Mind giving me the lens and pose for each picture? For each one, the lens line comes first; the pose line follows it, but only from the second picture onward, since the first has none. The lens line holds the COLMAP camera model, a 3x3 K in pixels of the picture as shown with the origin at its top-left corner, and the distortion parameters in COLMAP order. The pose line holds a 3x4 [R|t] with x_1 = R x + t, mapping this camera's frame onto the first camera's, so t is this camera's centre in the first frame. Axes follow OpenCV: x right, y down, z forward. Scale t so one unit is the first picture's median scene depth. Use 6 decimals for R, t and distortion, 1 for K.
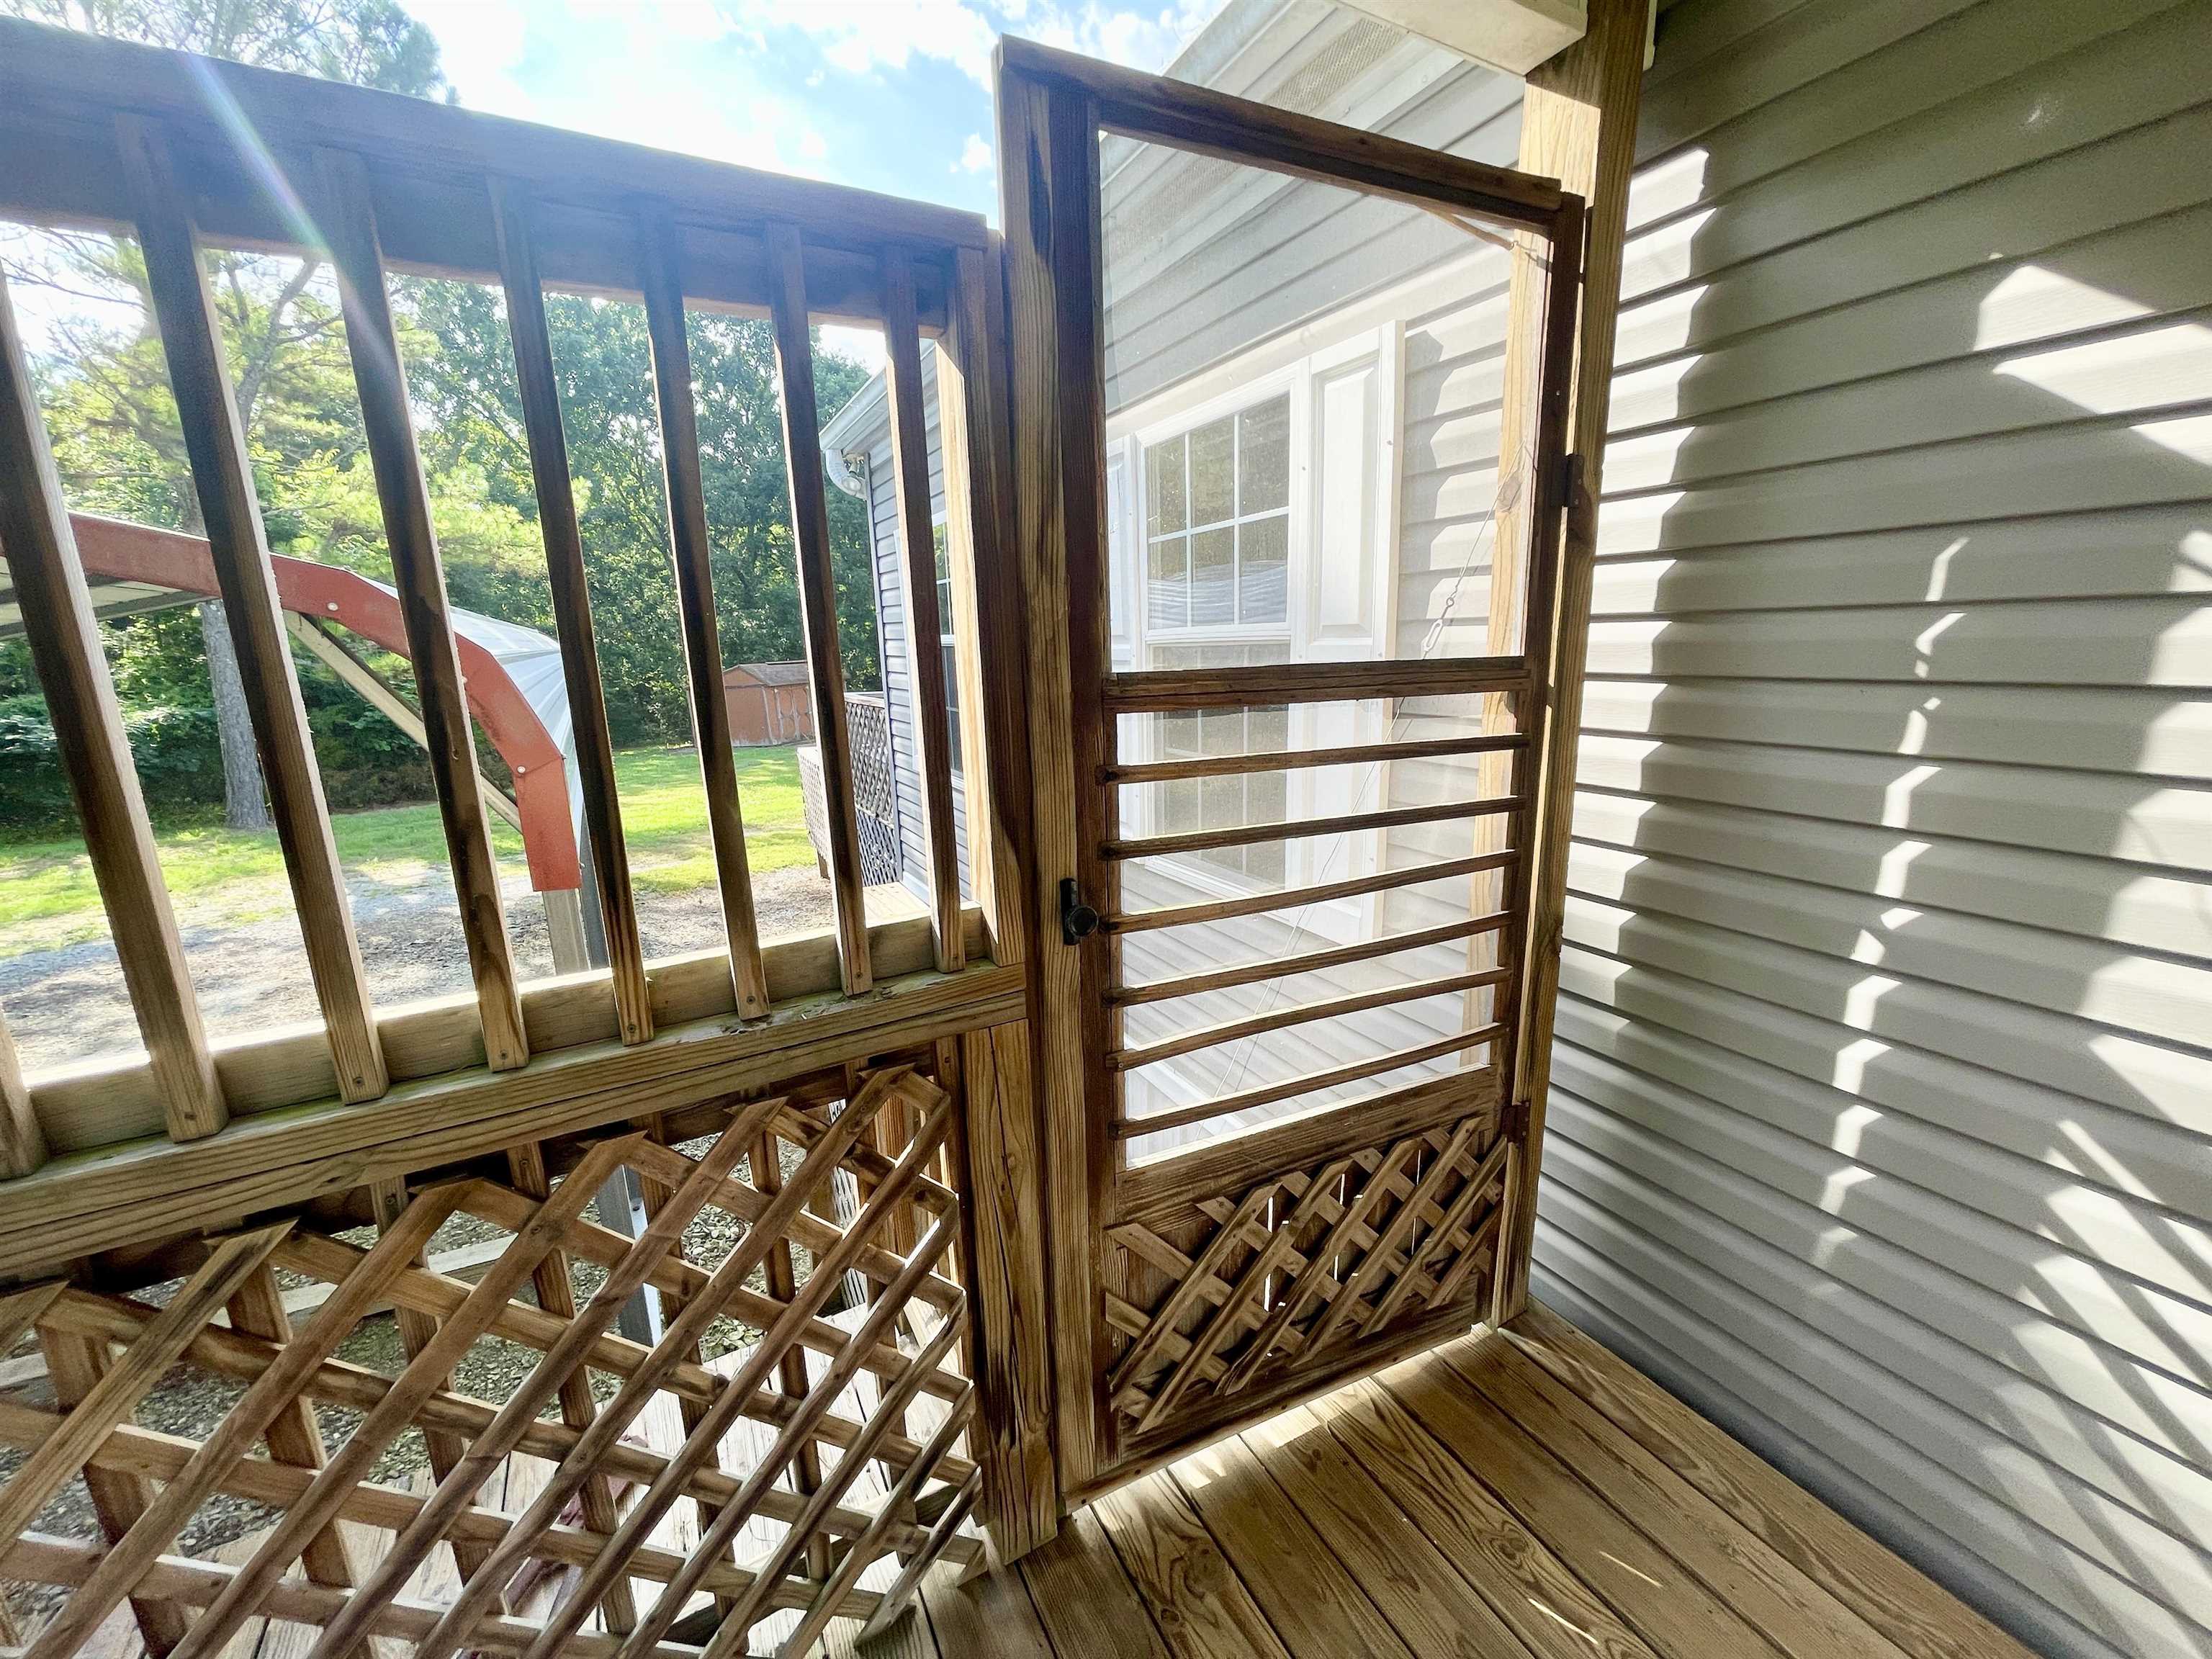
lens RADIAL K [[889.9, 0, 1091.4], [0, 889.9, 829.5], [0, 0, 1]] dist [-0.007631, 0.003378]
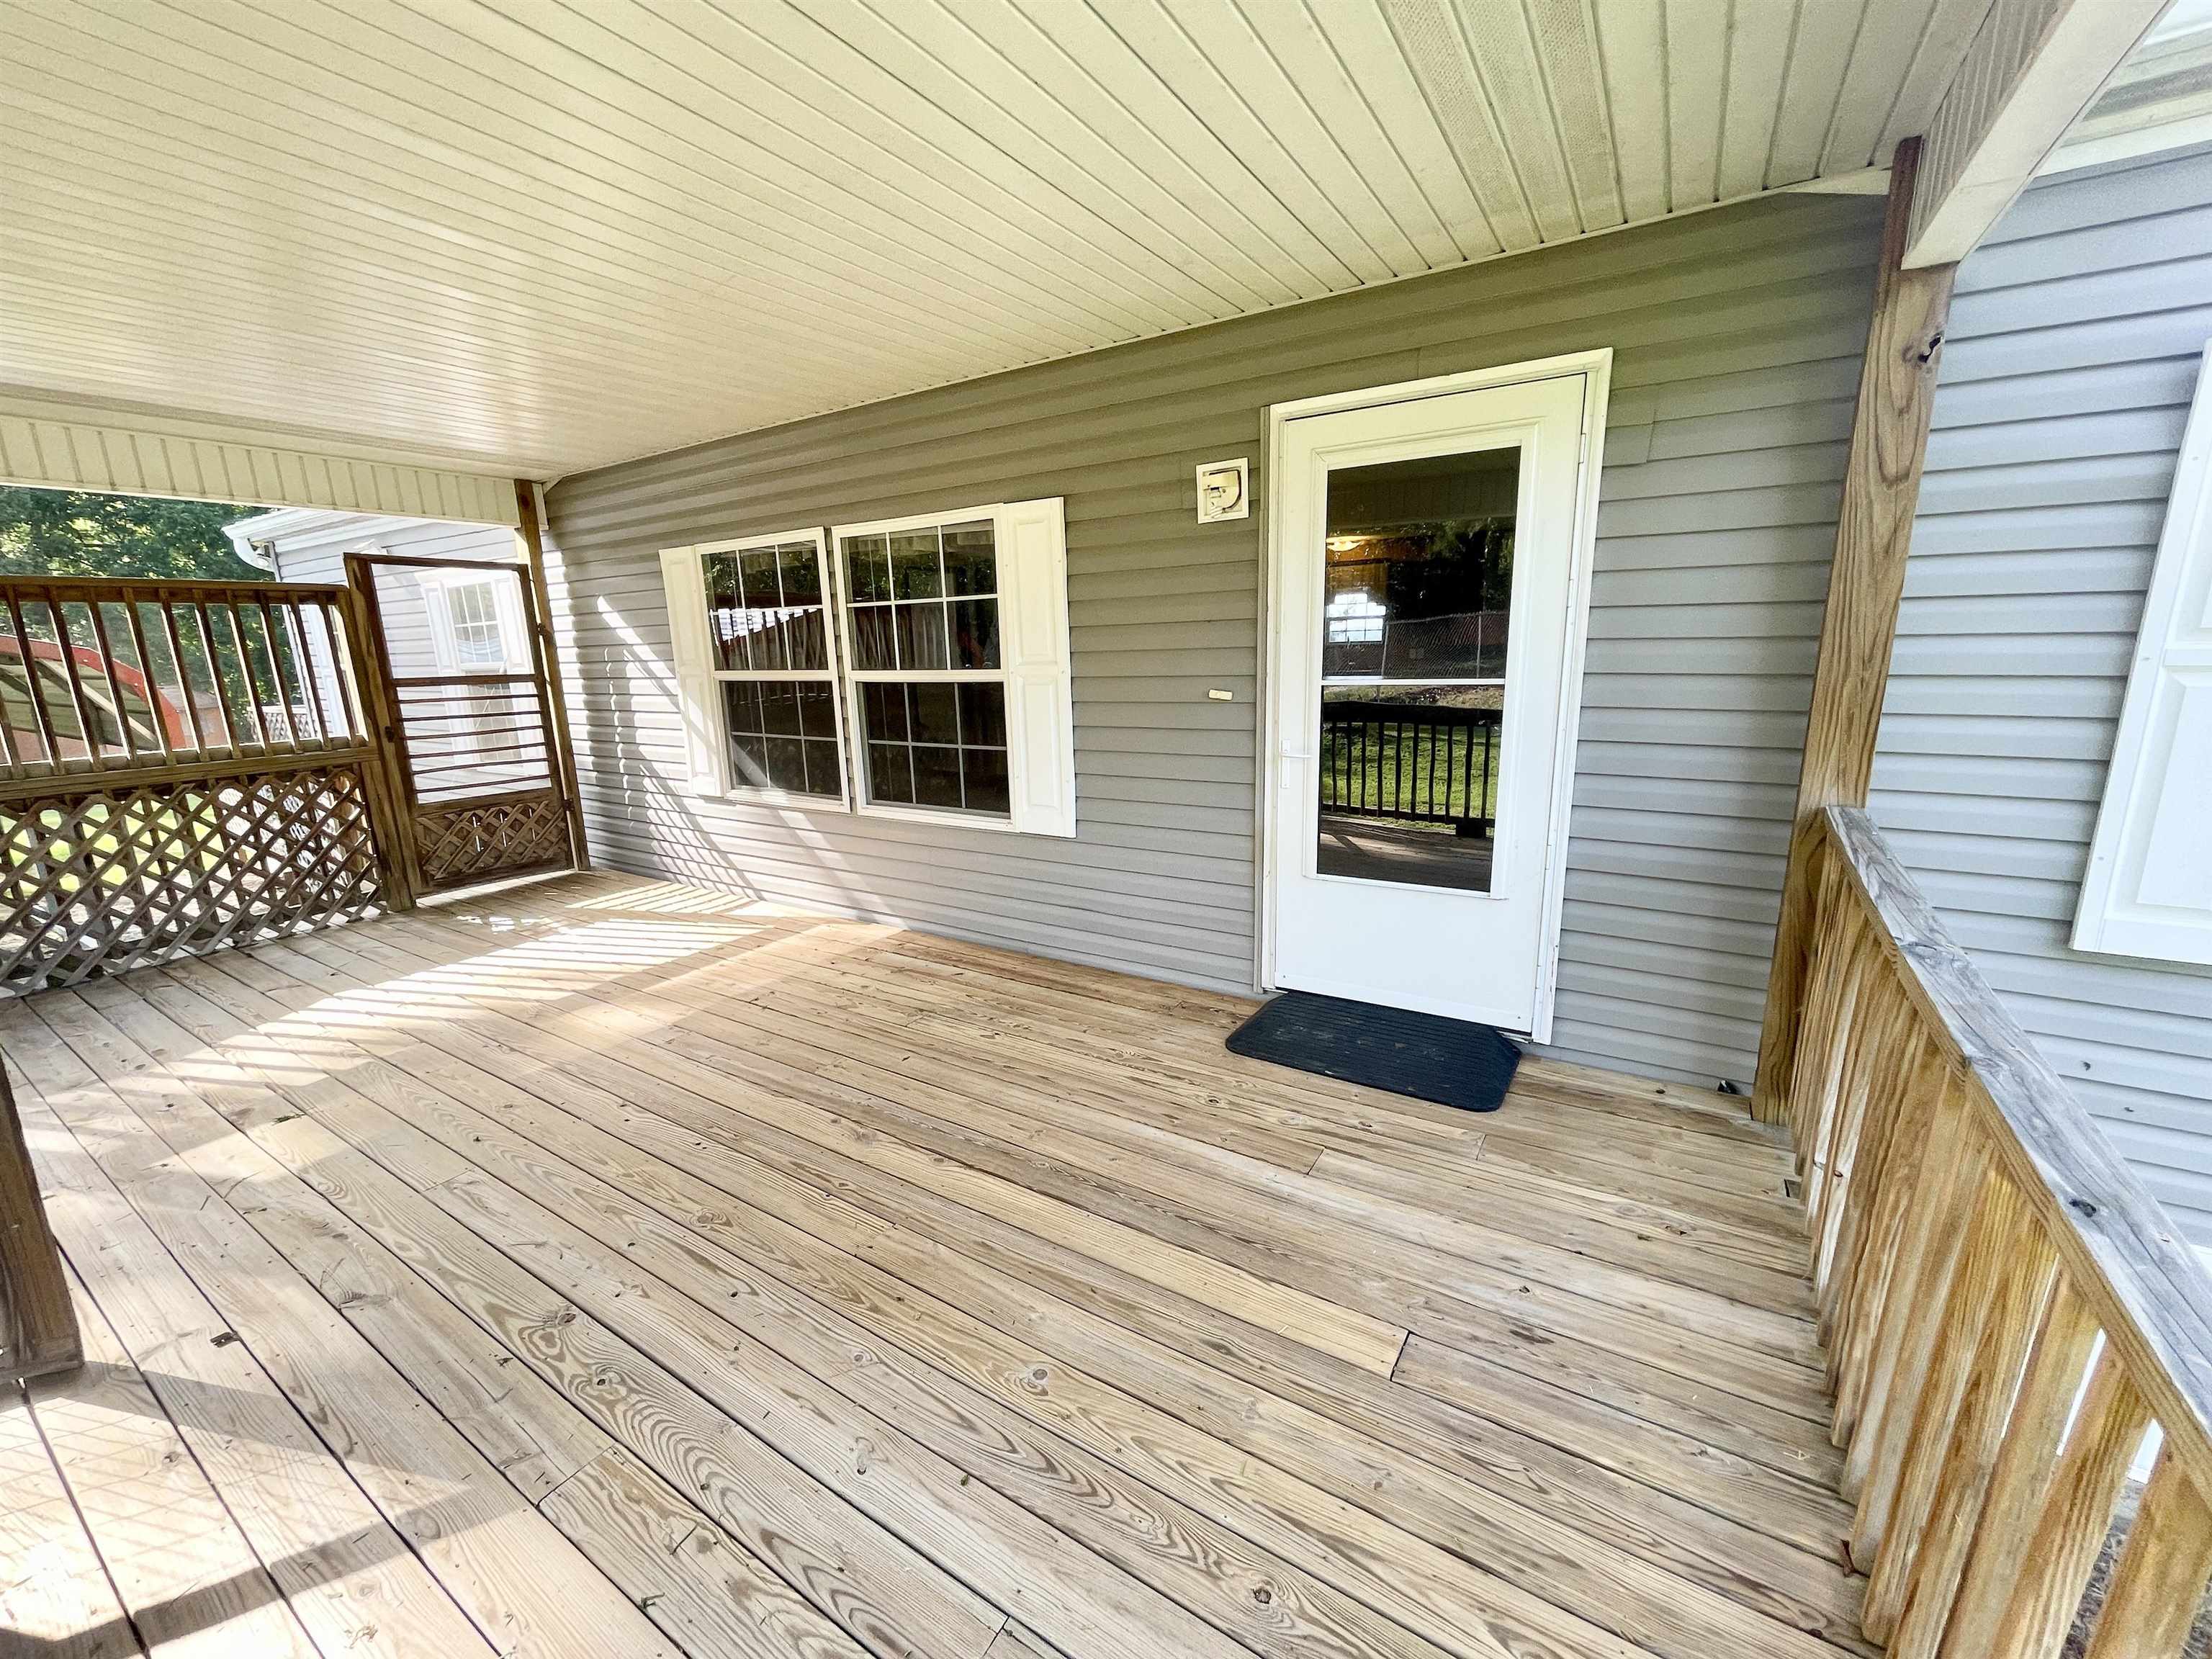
lens RADIAL K [[889.9, 0, 1102.5], [0, 889.9, 843.9], [0, 0, 1]] dist [-0.007631, 0.003378]
pose [[0.873562, -0.098558, 0.476629, 0.843942], [0.099256, 0.994778, 0.023785, 0.813972], [-0.476484, 0.026530, 0.878783, -4.142556]]
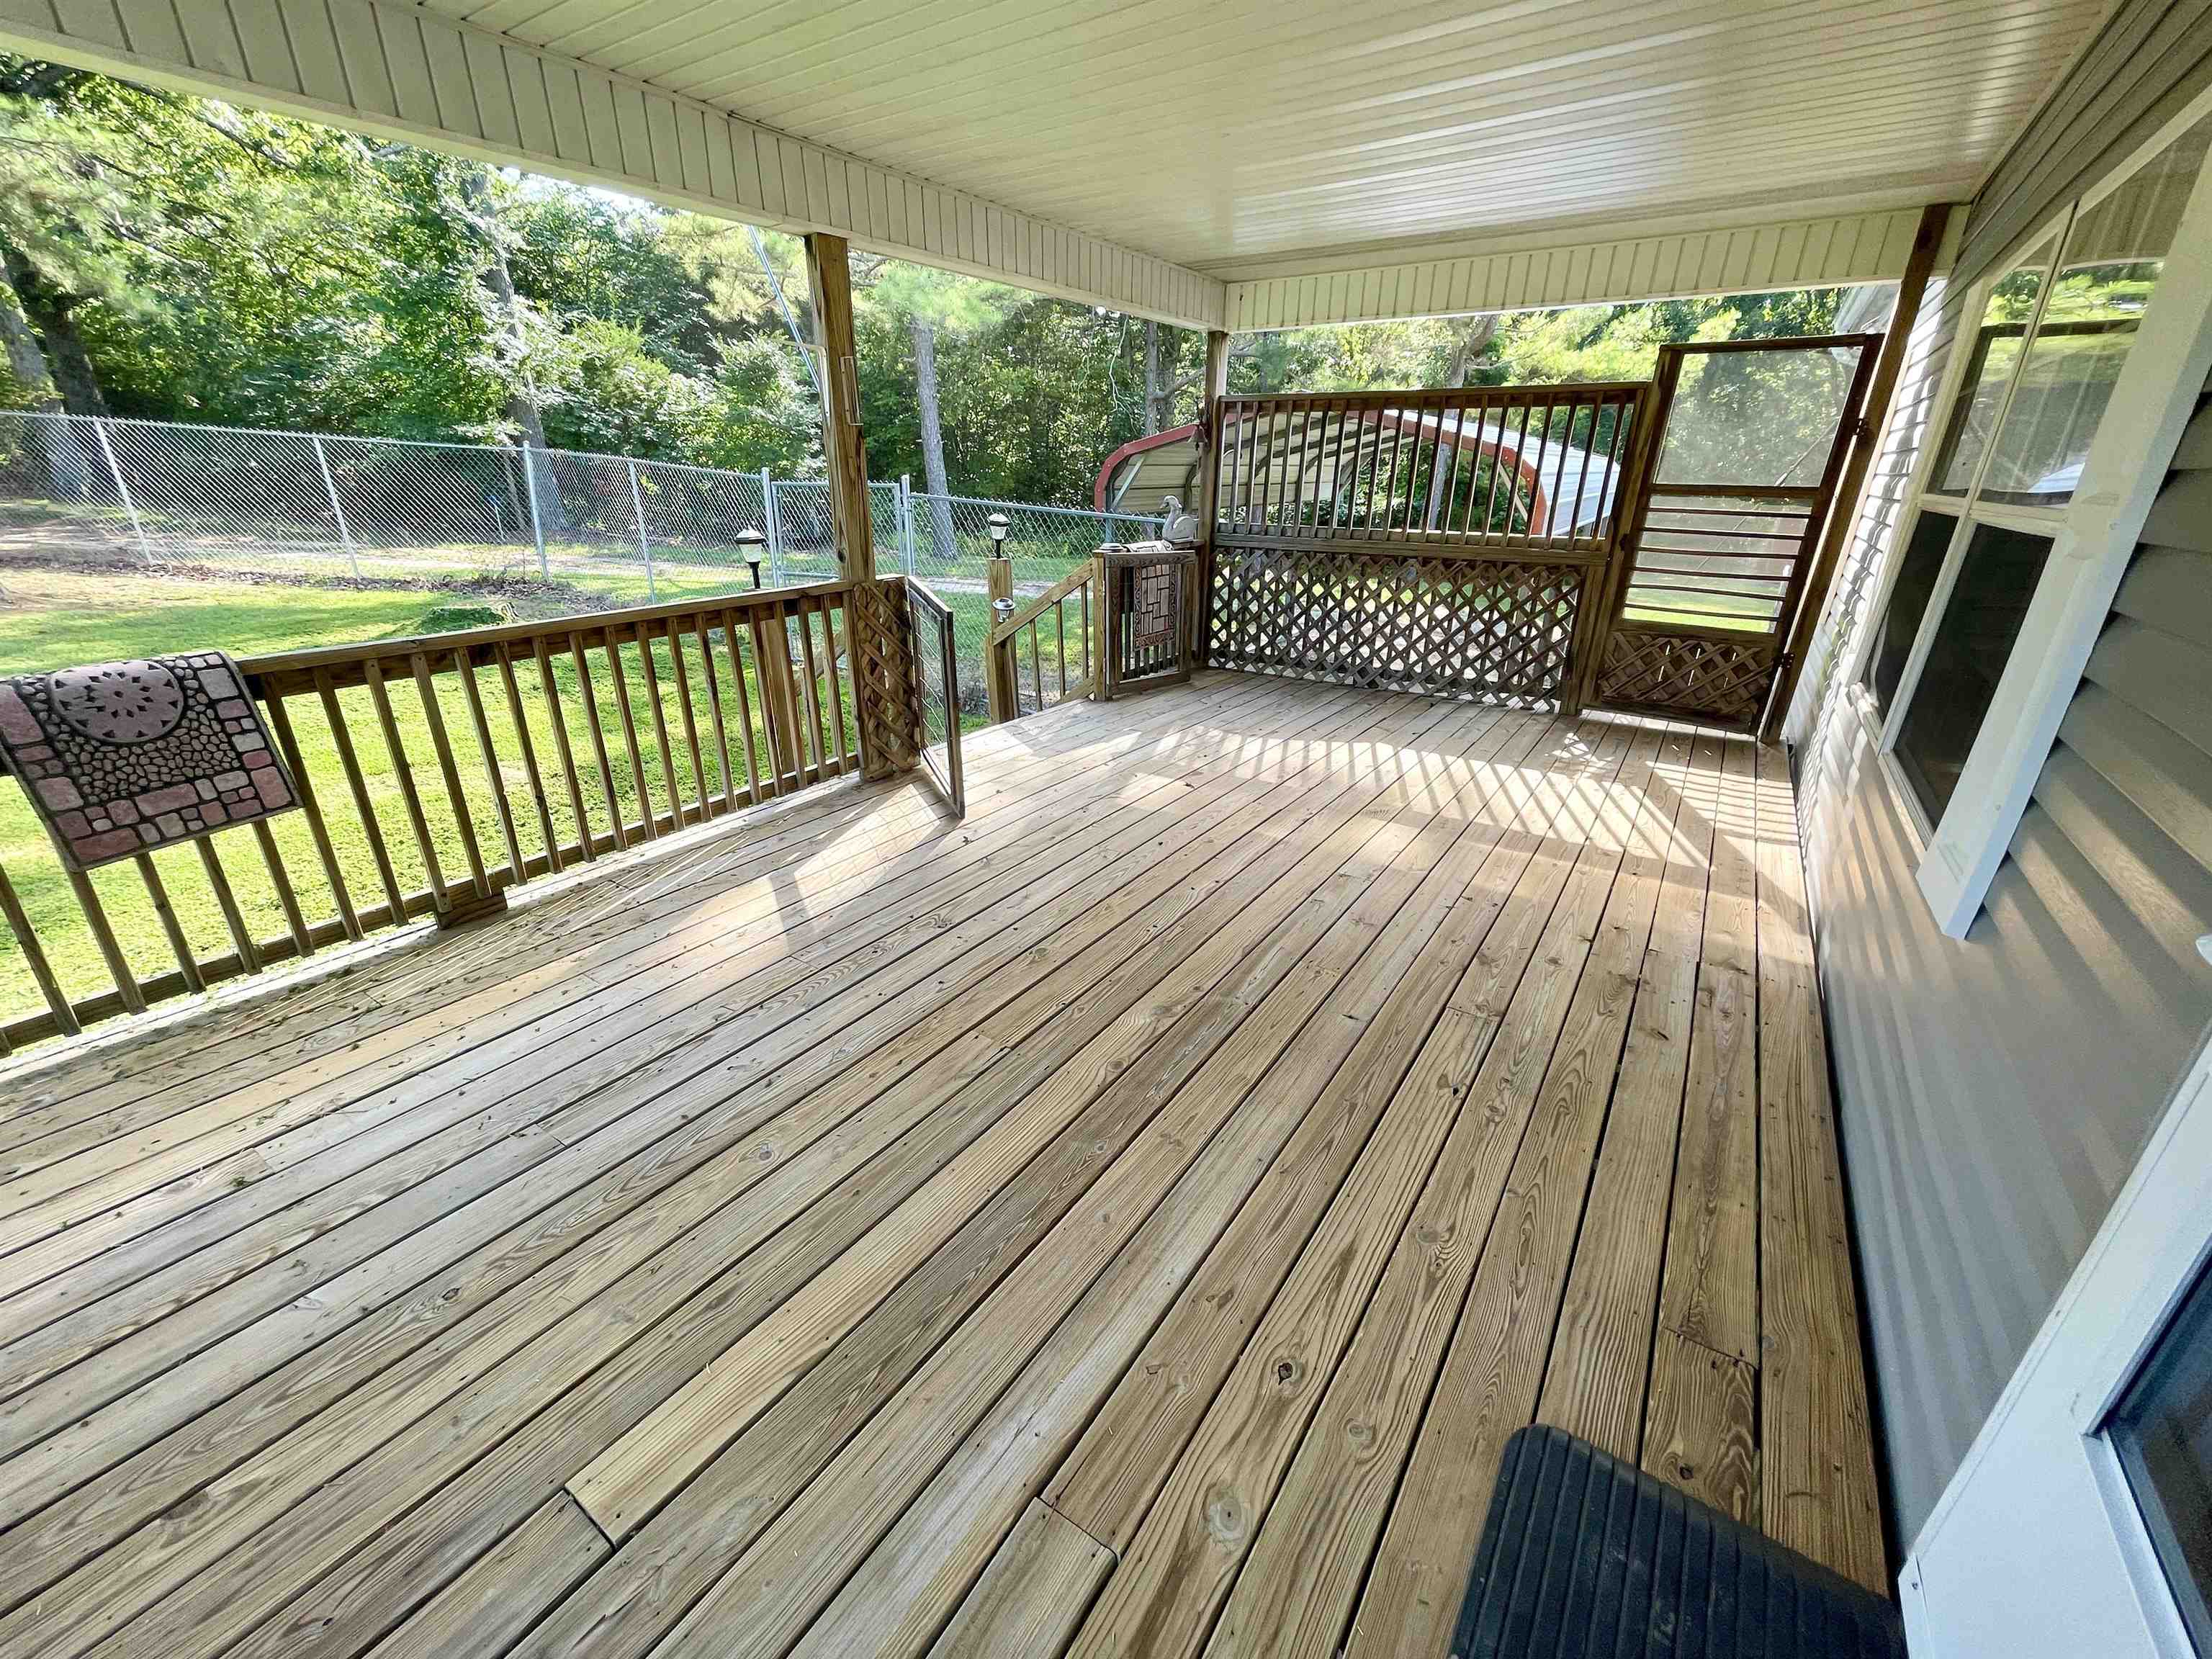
lens RADIAL K [[889.9, 0, 1094.5], [0, 889.9, 843.7], [0, 0, 1]] dist [-0.007631, 0.003378]
pose [[0.466681, 0.379072, -0.799070, 2.597993], [-0.209690, 0.925153, 0.316419, 0.585585], [0.859208, 0.019890, 0.511240, -3.153229]]
